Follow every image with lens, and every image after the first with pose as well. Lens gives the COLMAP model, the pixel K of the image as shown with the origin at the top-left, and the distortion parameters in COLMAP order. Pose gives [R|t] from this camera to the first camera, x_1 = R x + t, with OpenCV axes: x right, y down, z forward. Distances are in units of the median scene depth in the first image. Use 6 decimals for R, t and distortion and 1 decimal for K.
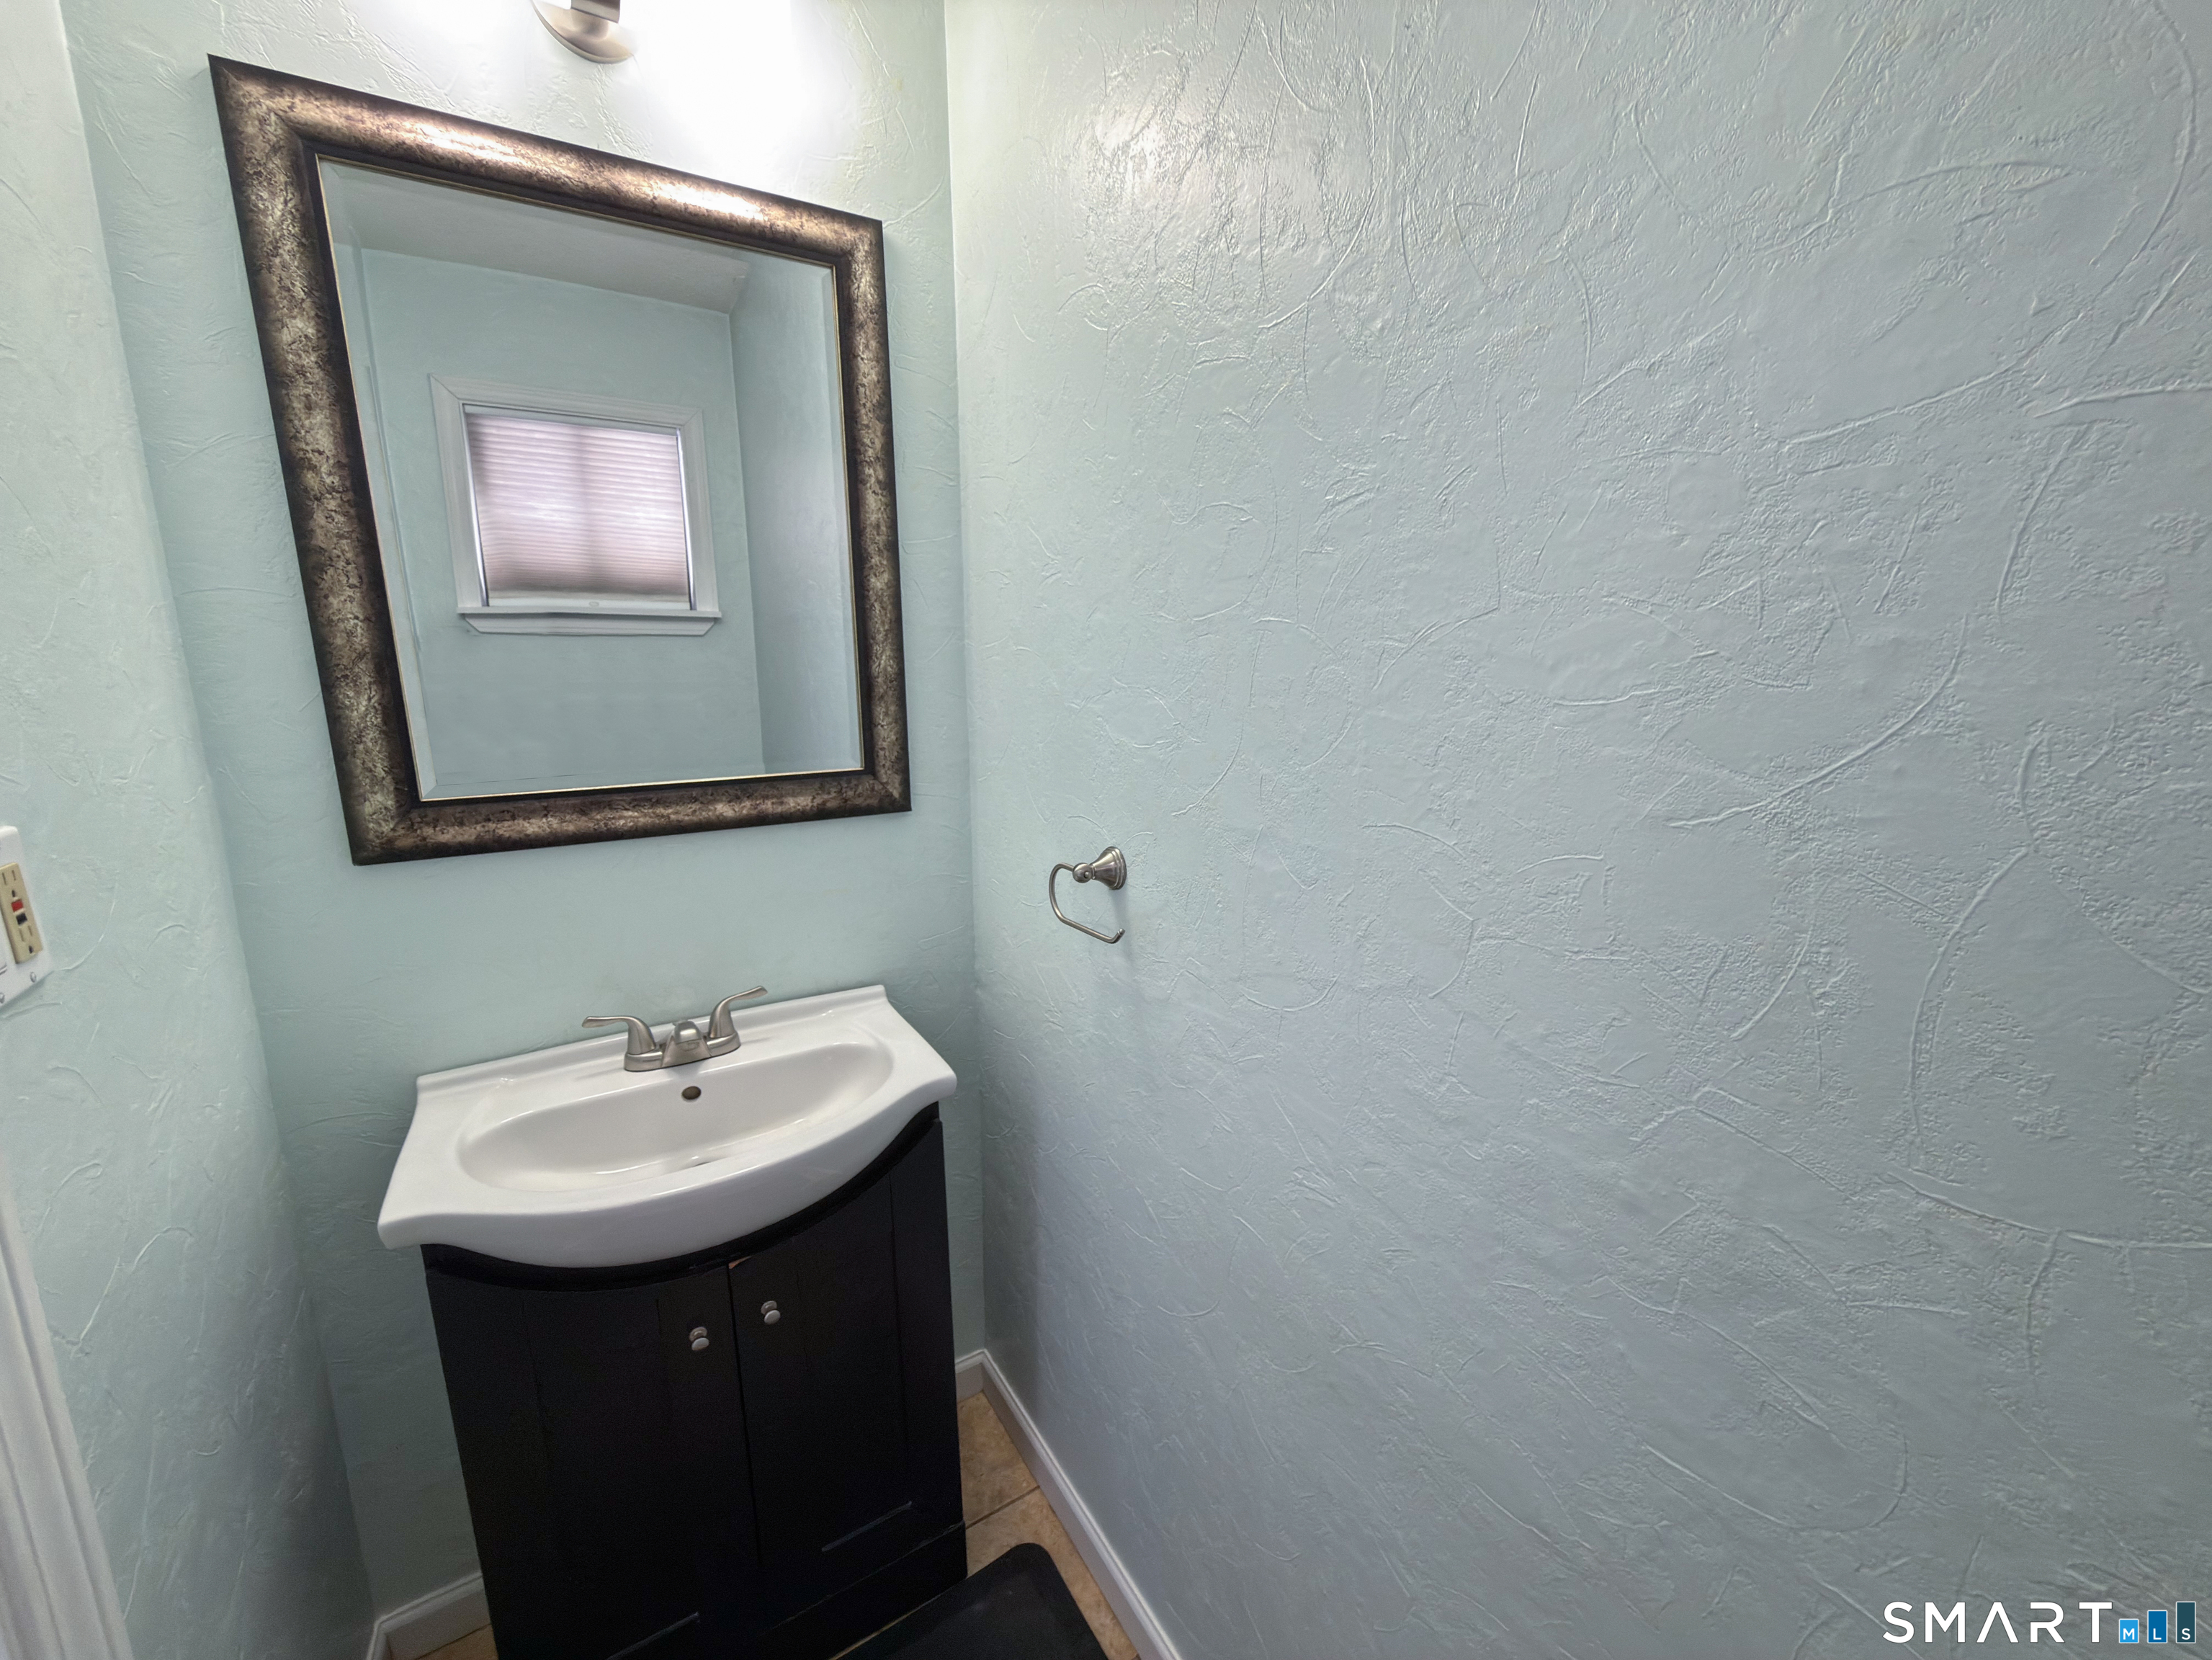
lens RADIAL K [[883.3, 0, 1105.0], [0, 883.3, 828.9], [0, 0, 1]] dist [0.002146, -0.001522]
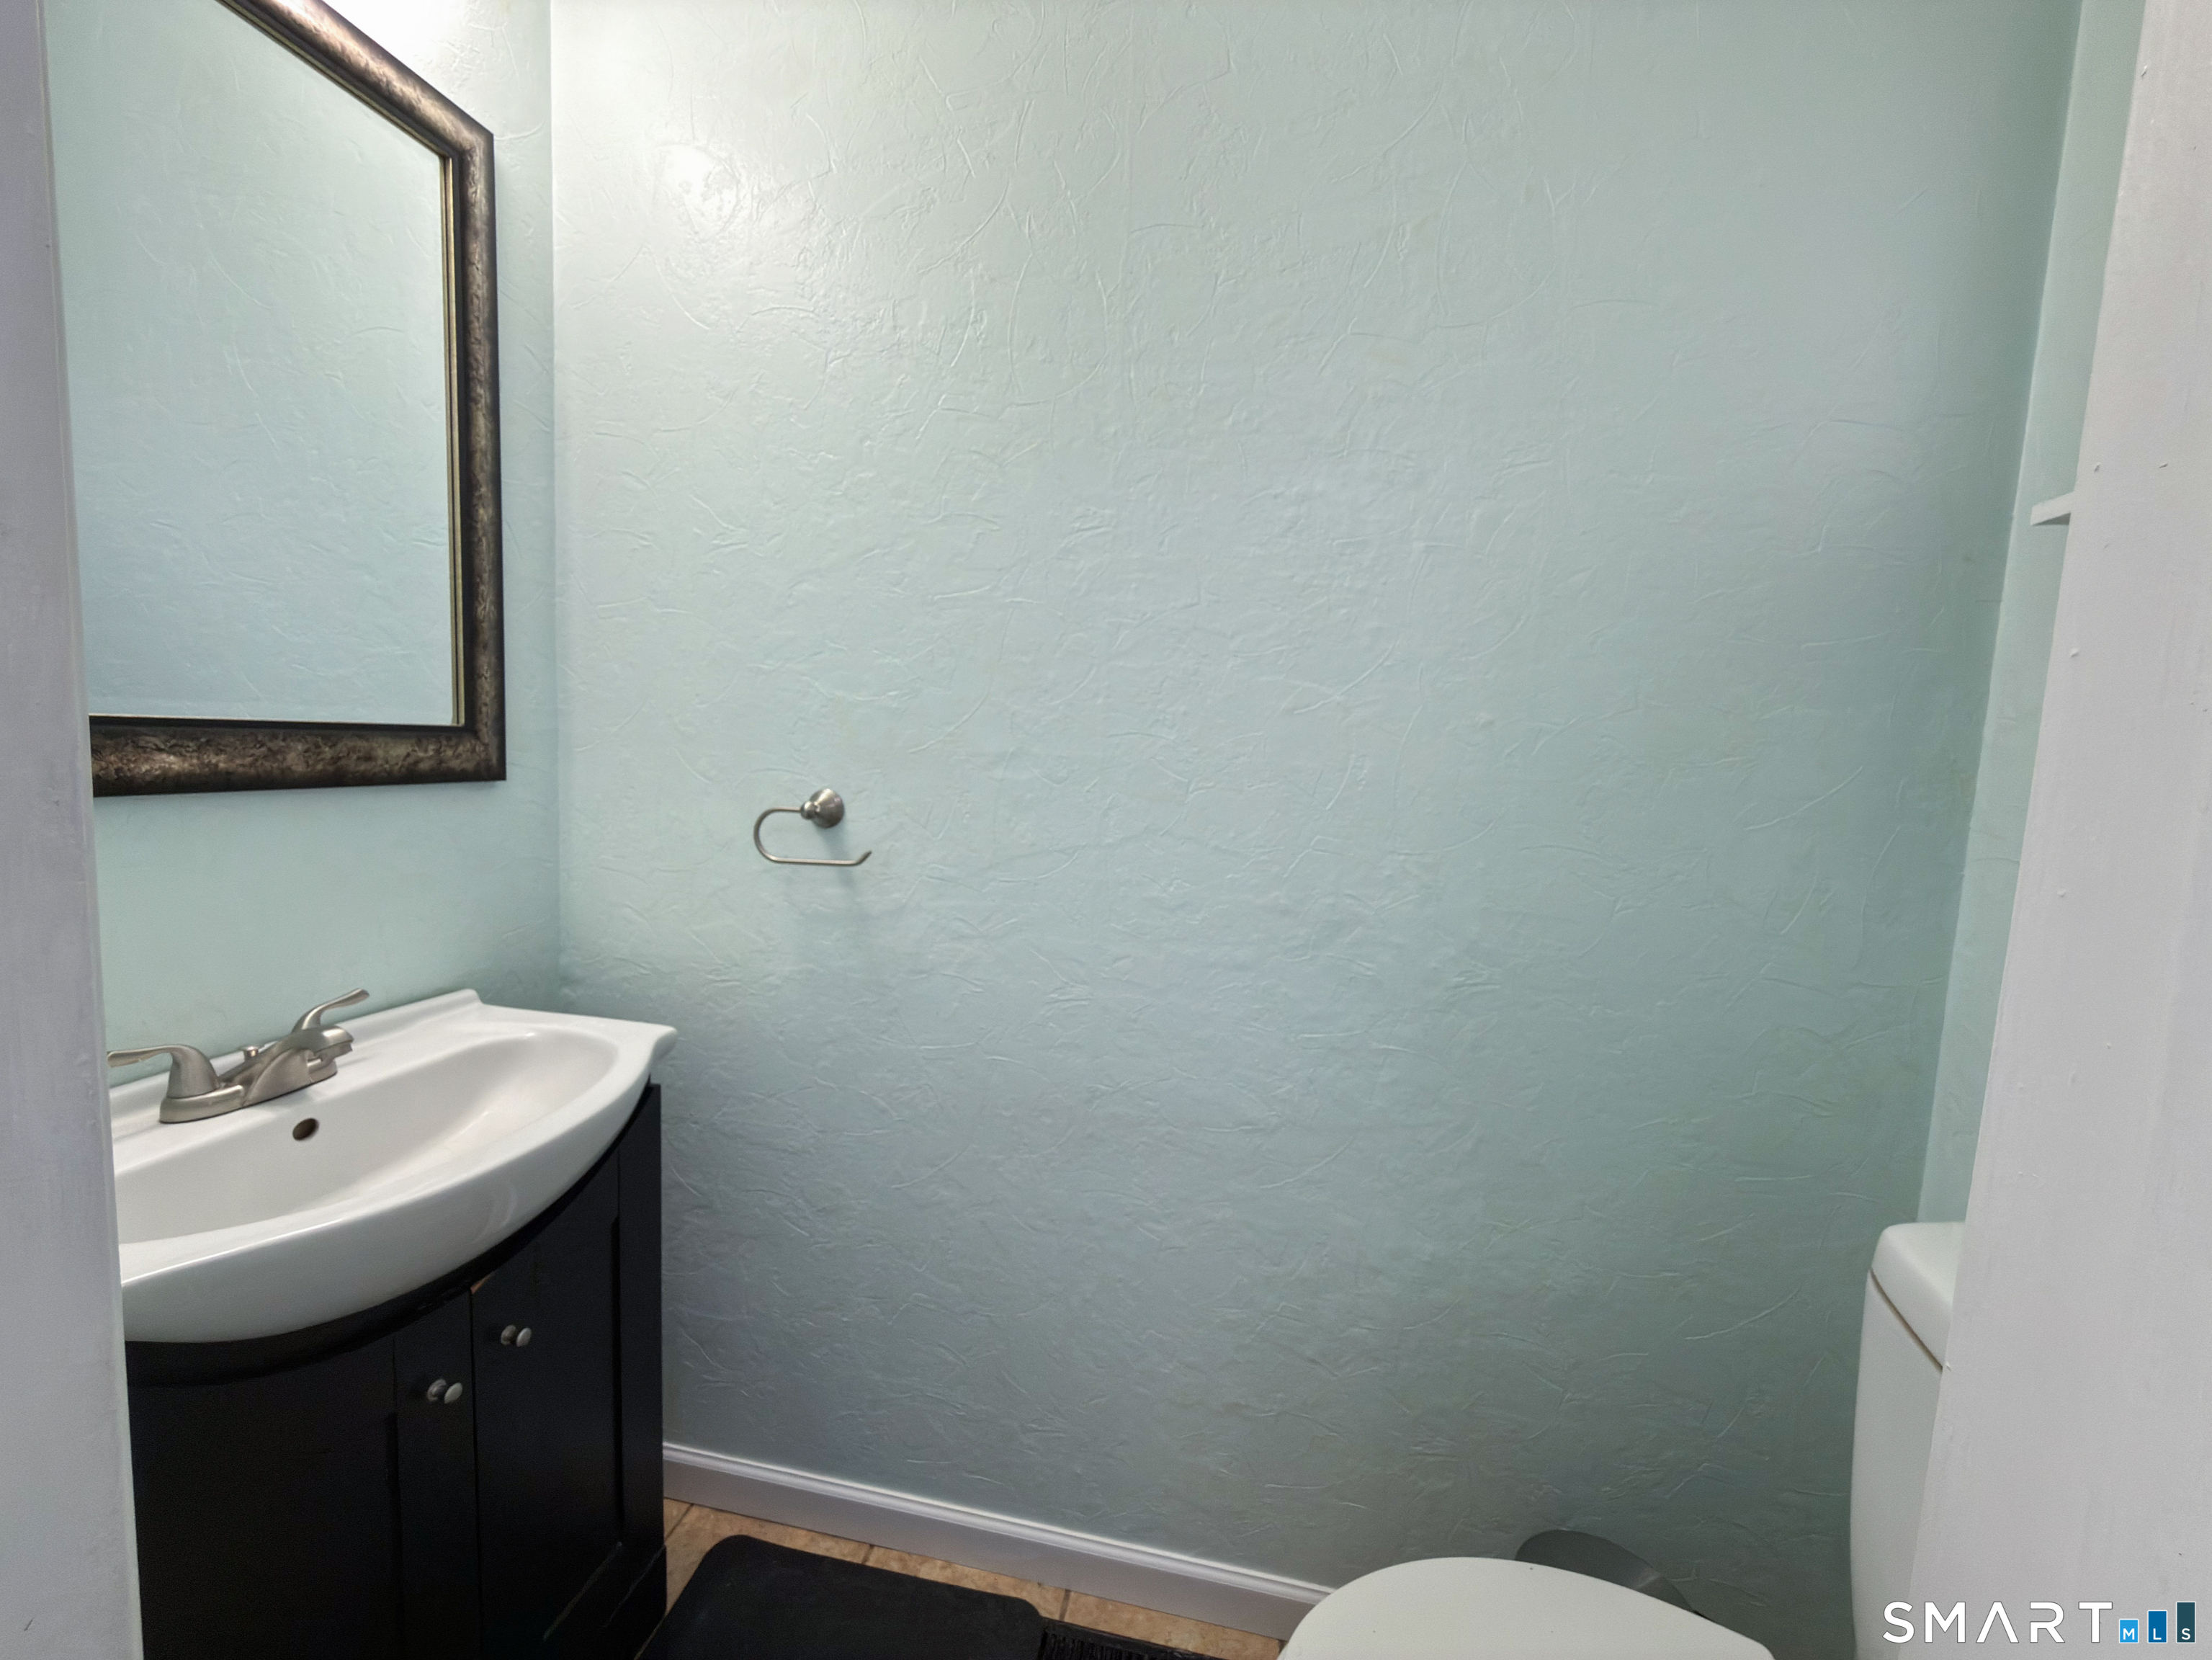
lens RADIAL K [[883.3, 0, 1100.8], [0, 883.3, 826.3], [0, 0, 1]] dist [0.002146, -0.001522]
pose [[0.675472, -0.034616, 0.736572, -0.585719], [0.095757, 0.994557, -0.041074, 0.146860], [-0.731141, 0.098276, 0.675110, -0.021393]]
